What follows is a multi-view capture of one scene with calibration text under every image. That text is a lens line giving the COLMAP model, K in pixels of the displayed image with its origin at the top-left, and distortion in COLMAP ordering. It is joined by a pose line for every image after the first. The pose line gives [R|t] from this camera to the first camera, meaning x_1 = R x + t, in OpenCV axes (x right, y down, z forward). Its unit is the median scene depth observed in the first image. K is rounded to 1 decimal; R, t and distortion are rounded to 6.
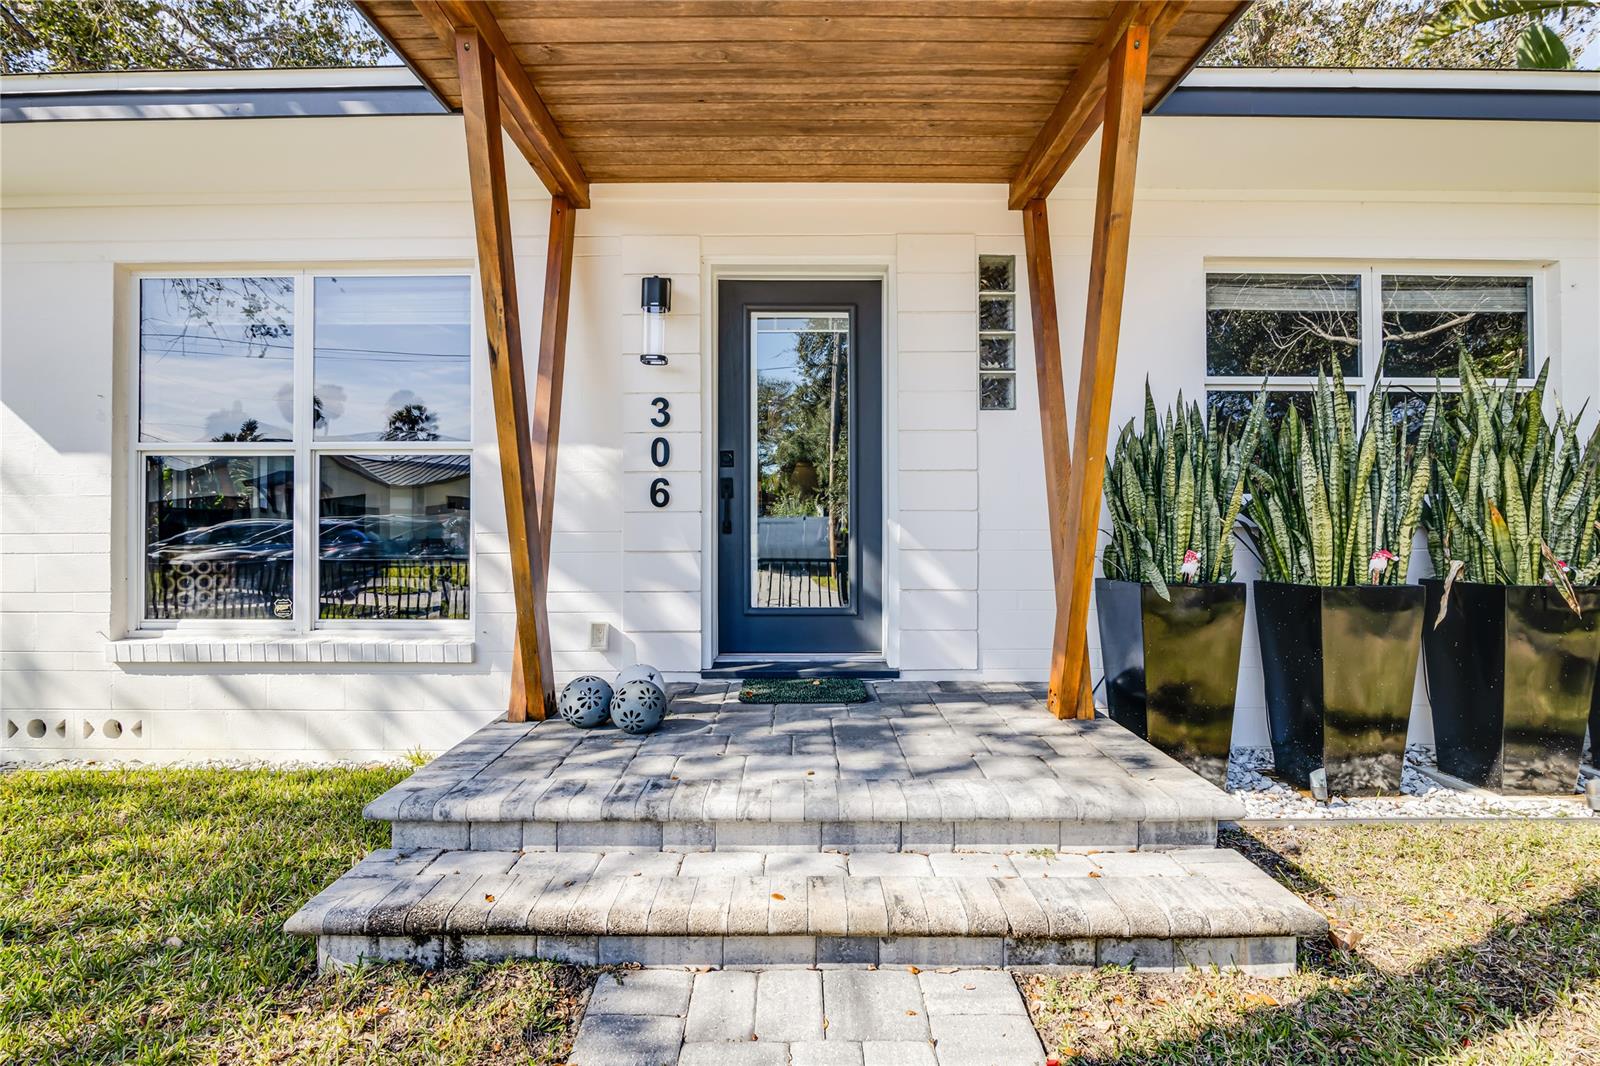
lens RADIAL K [[729.9, 0, 799.9], [0, 729.9, 513.8], [0, 0, 1]] dist [0.016559, -0.000267]
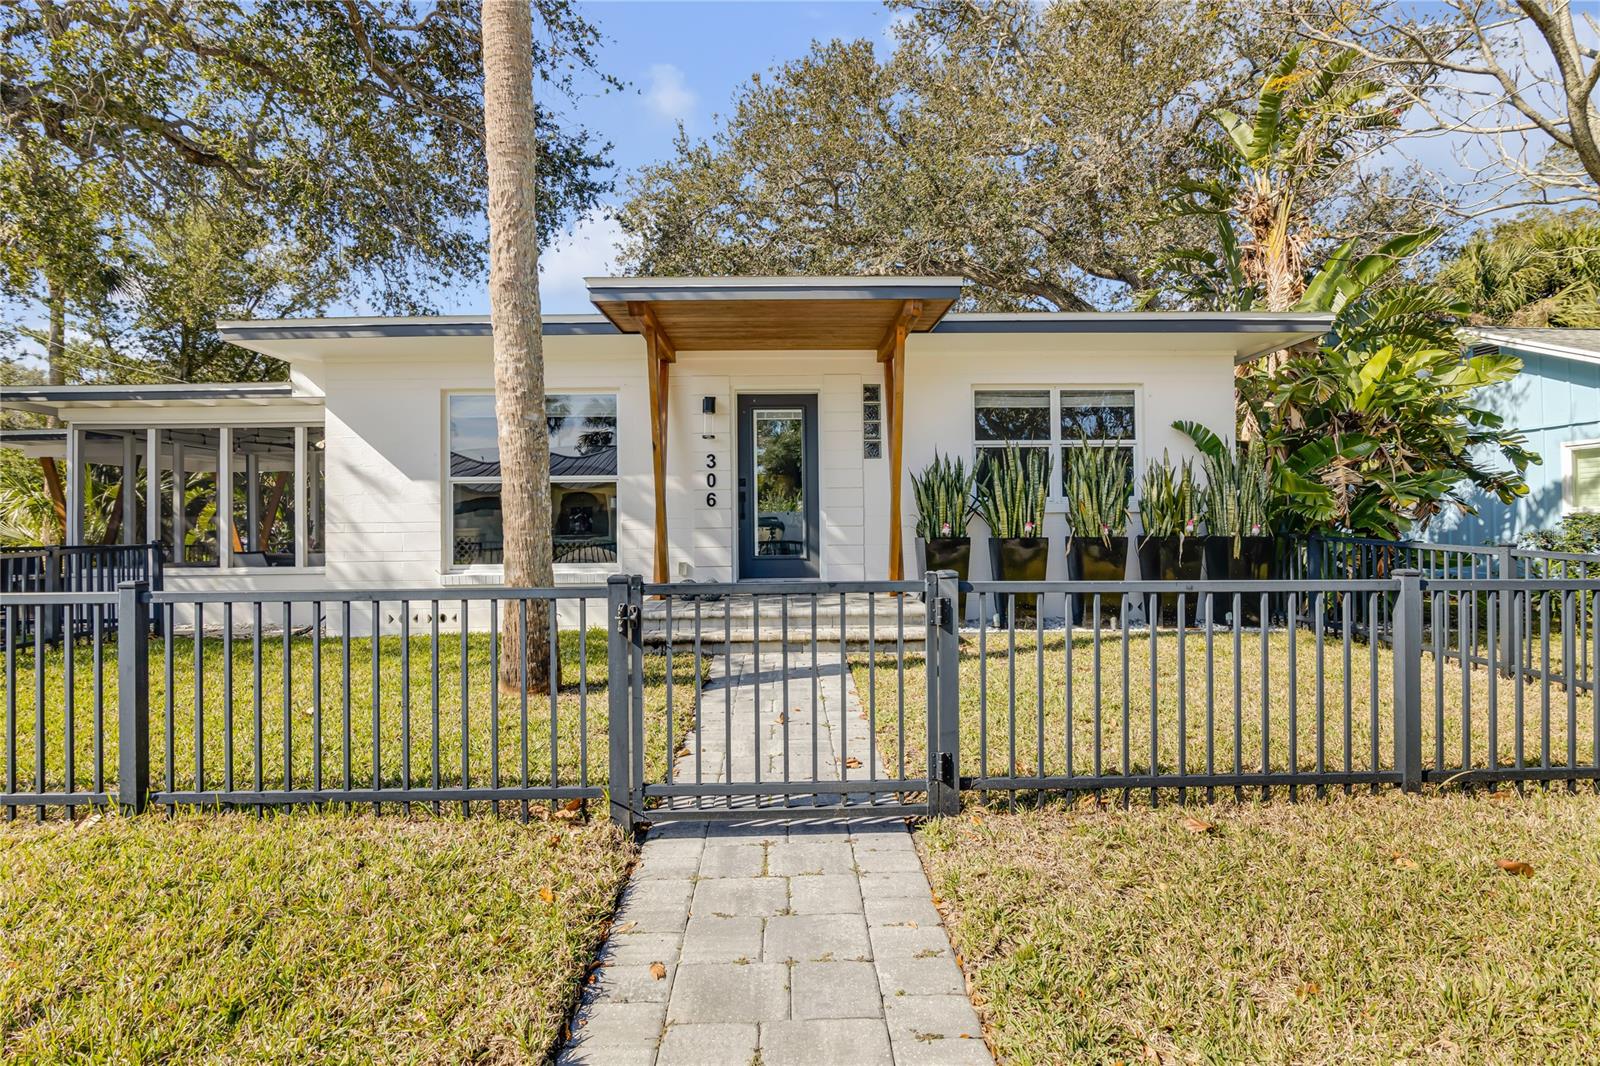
lens RADIAL K [[729.9, 0, 799.9], [0, 729.9, 513.8], [0, 0, 1]] dist [0.016559, -0.000267]
pose [[0.999787, -0.010135, 0.017992, 0.023750], [0.010037, 0.999934, 0.005544, 0.002566], [-0.018047, -0.005363, 0.999823, -1.077795]]
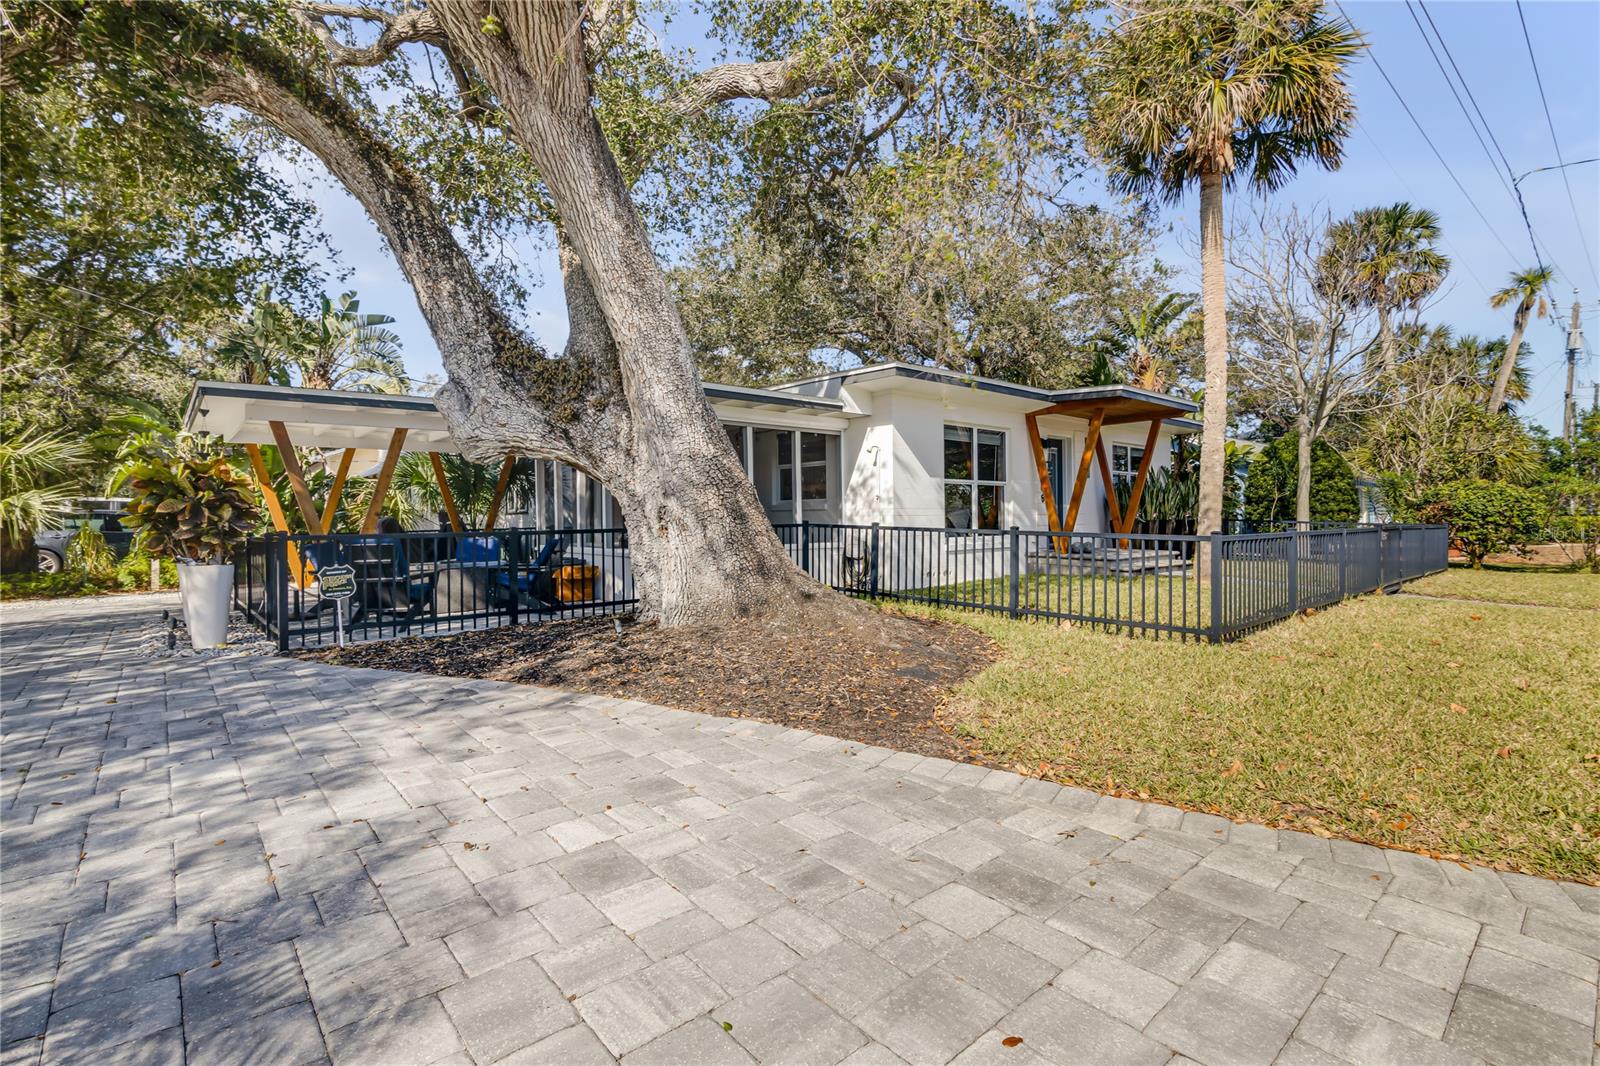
lens RADIAL K [[740.5, 0, 798.9], [0, 740.5, 525.3], [0, 0, 1]] dist [-0.019202, 0.000629]
pose [[0.762307, -0.011428, 0.647115, -3.992890], [-0.000651, 0.999830, 0.018424, 0.047215], [-0.647216, -0.014466, 0.762170, -0.932457]]
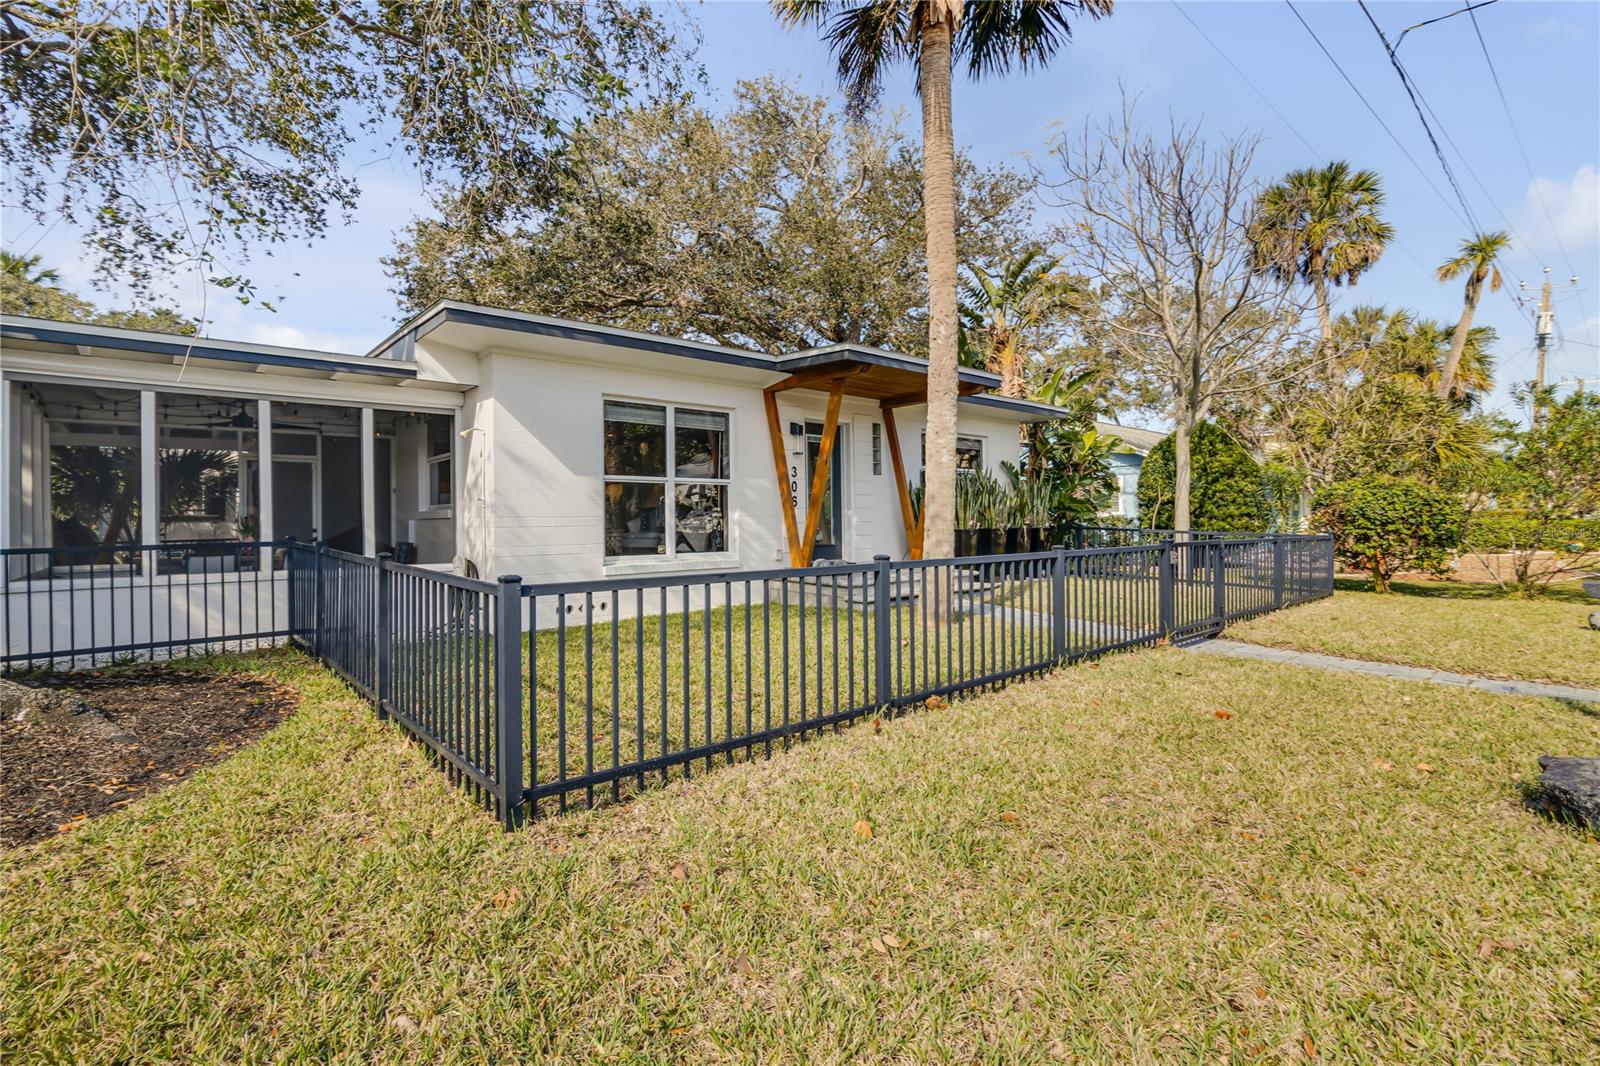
lens RADIAL K [[780.8, 0, 775.2], [0, 780.8, 523.9], [0, 0, 1]] dist [-0.001071, 0.000247]
pose [[0.742195, -0.008952, 0.670124, -2.213338], [0.003046, 0.999946, 0.009985, 0.025457], [-0.670177, -0.005370, 0.742182, -1.070626]]
